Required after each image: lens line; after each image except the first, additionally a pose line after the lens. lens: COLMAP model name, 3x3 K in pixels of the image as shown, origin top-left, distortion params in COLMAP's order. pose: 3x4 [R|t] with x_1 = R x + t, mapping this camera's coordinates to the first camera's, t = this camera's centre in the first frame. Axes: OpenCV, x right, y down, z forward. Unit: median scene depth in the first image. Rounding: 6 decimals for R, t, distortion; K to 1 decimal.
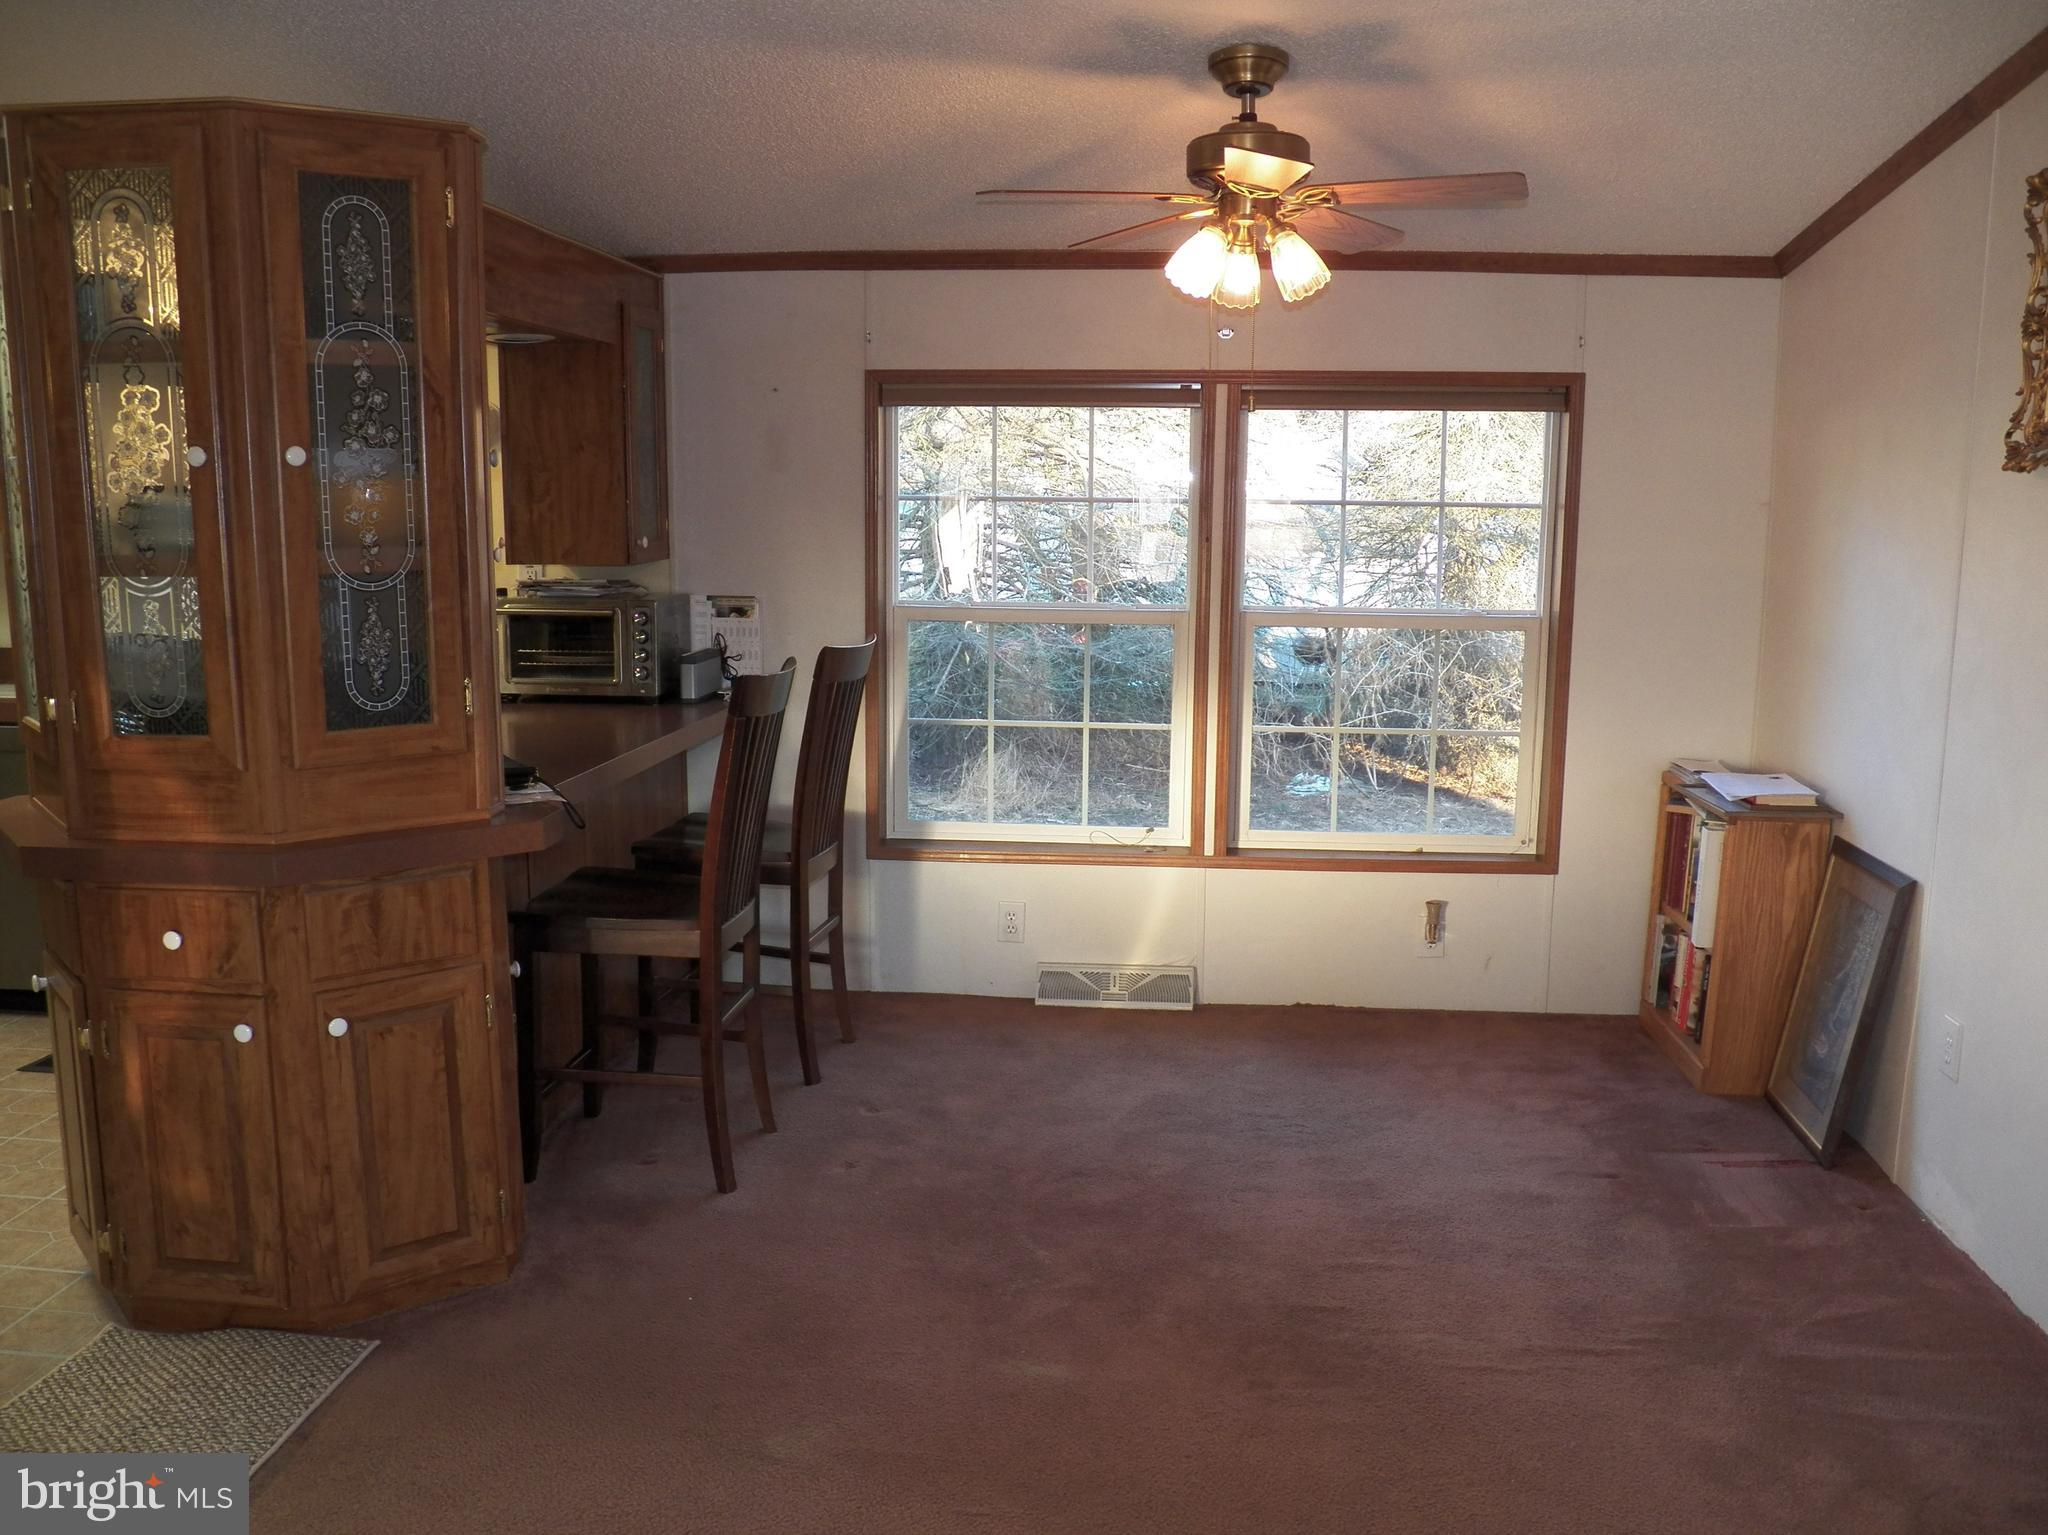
lens RADIAL K [[1754.1, 0, 1032.0], [0, 1754.1, 795.5], [0, 0, 1]] dist [-0.095242, 0.083209]
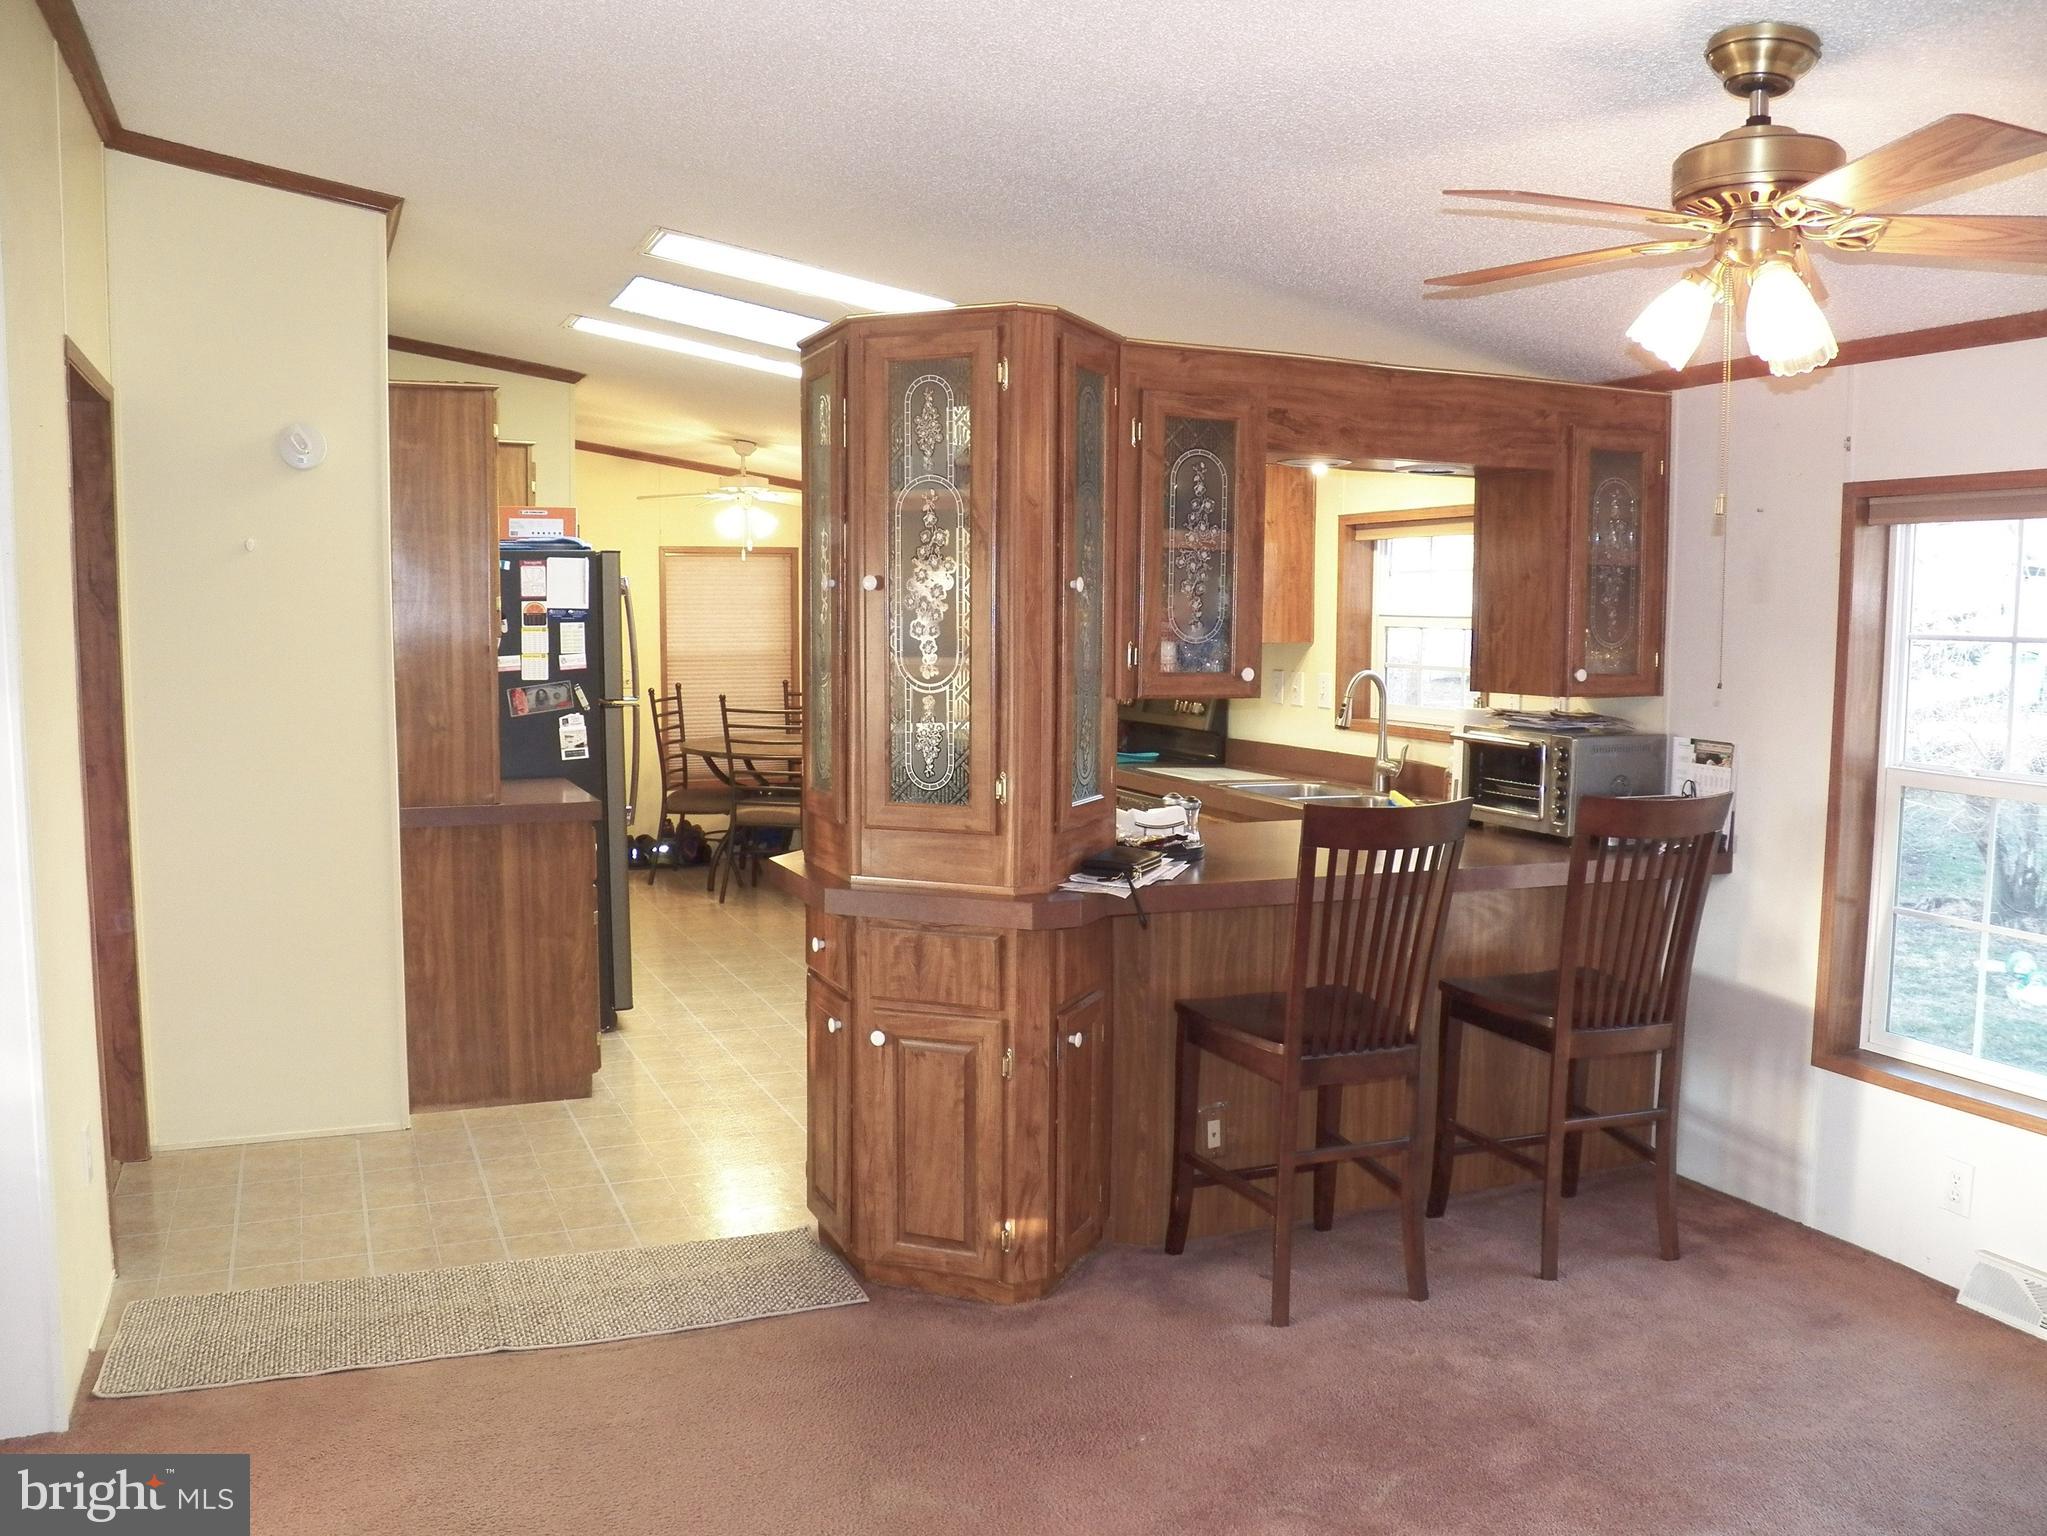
lens RADIAL K [[1715.5, 0, 1022.9], [0, 1715.5, 810.3], [0, 0, 1]] dist [-0.122621, -0.006826]
pose [[0.467692, 0.098628, -0.878372, 0.671812], [-0.159623, 0.986840, 0.025816, -0.071640], [0.869359, 0.128135, 0.477281, 0.457615]]
